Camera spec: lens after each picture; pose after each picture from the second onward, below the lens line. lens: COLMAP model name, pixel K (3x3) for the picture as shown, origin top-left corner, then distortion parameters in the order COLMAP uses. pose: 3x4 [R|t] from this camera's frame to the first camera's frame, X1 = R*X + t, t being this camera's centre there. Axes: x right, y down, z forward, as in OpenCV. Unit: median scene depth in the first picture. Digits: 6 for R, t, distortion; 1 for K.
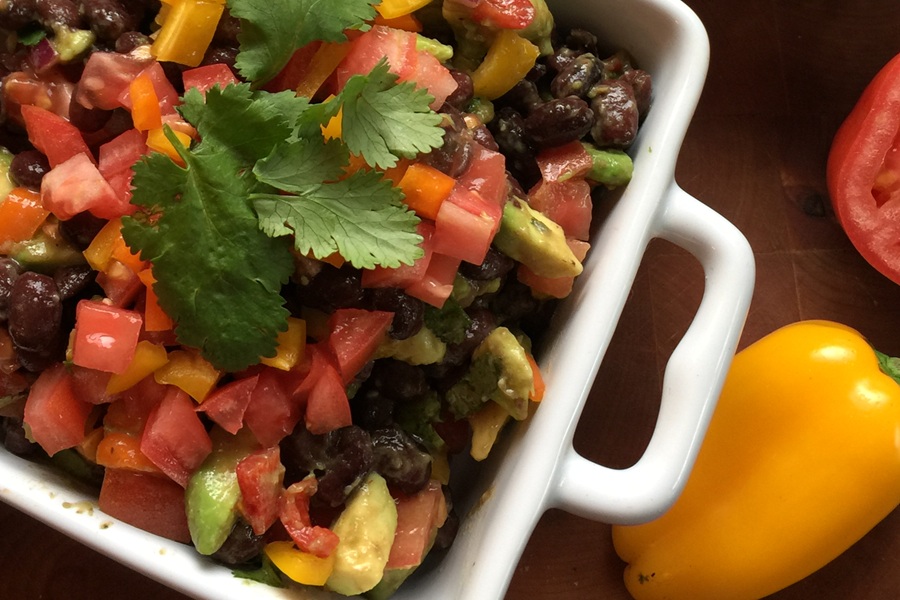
lens RADIAL K [[1422.8, 0, 451.0], [0, 1422.8, -11.3], [0, 0, 1]] dist [0.022458, 0.052340]
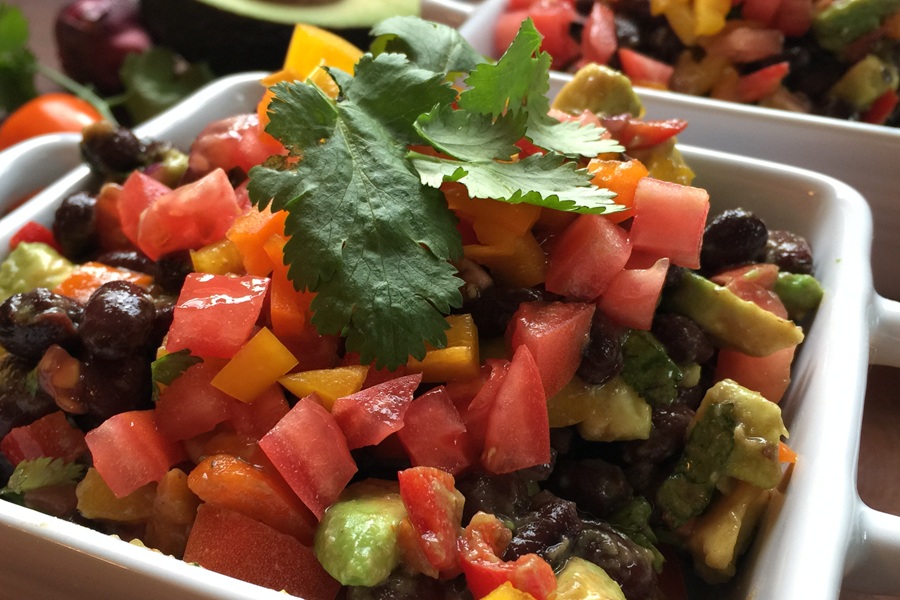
lens RADIAL K [[1086.4, 0, 447.3], [0, 1086.4, 328.3], [0, 0, 1]] dist [0.027699, 0.021659]
pose [[0.998060, -0.019208, 0.059222, -0.153328], [0.048719, 0.833208, -0.550809, 0.553886], [-0.038764, 0.552626, 0.832528, 0.522097]]
